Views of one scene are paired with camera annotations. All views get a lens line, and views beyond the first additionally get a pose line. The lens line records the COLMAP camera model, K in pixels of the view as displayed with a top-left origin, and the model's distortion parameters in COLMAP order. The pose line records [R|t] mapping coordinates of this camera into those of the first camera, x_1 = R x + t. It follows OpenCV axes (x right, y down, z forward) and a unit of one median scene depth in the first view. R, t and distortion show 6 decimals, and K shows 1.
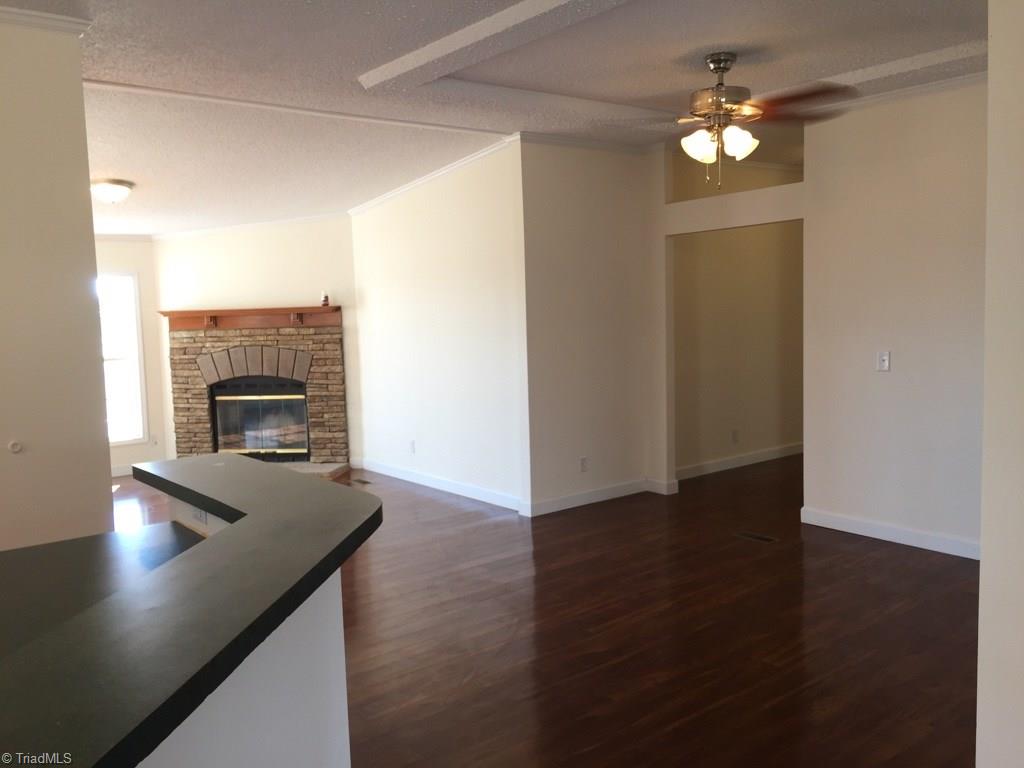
lens RADIAL K [[857.4, 0, 513.9], [0, 857.4, 383.0], [0, 0, 1]] dist [0.038619, -0.000493]
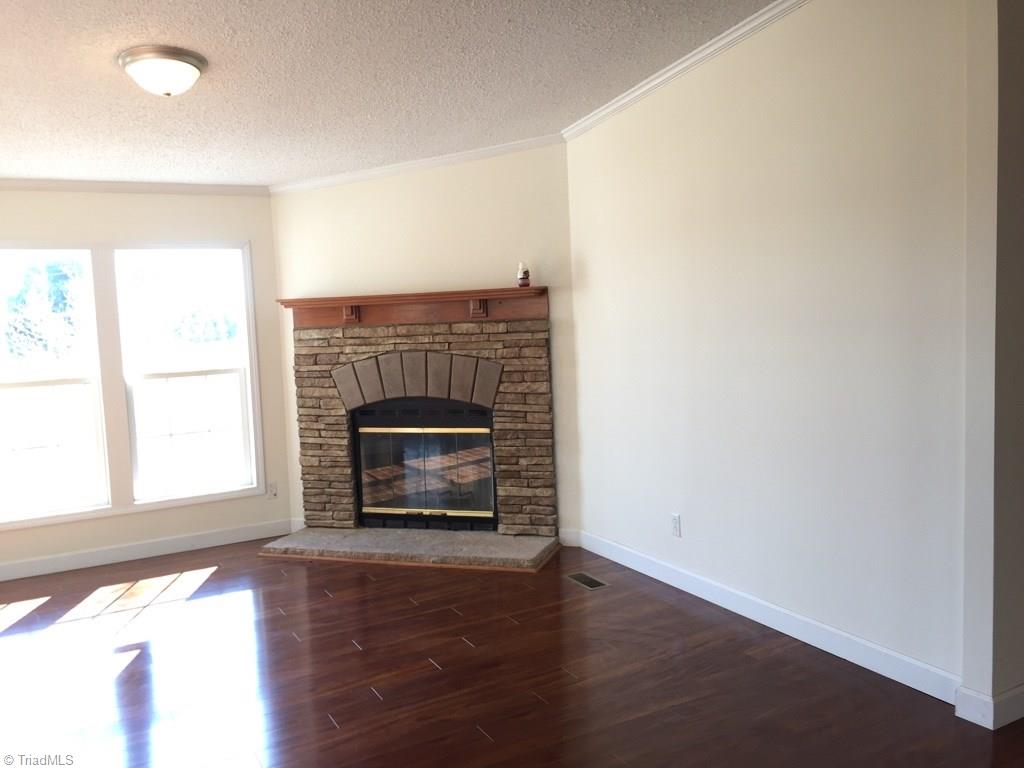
lens RADIAL K [[857.4, 0, 511.8], [0, 857.4, 384.9], [0, 0, 1]] dist [0.038619, -0.000493]
pose [[0.982931, 0.004700, -0.183916, -0.109993], [-0.004577, 0.999989, 0.001096, -0.018661], [0.183919, -0.000235, 0.982941, 0.375271]]
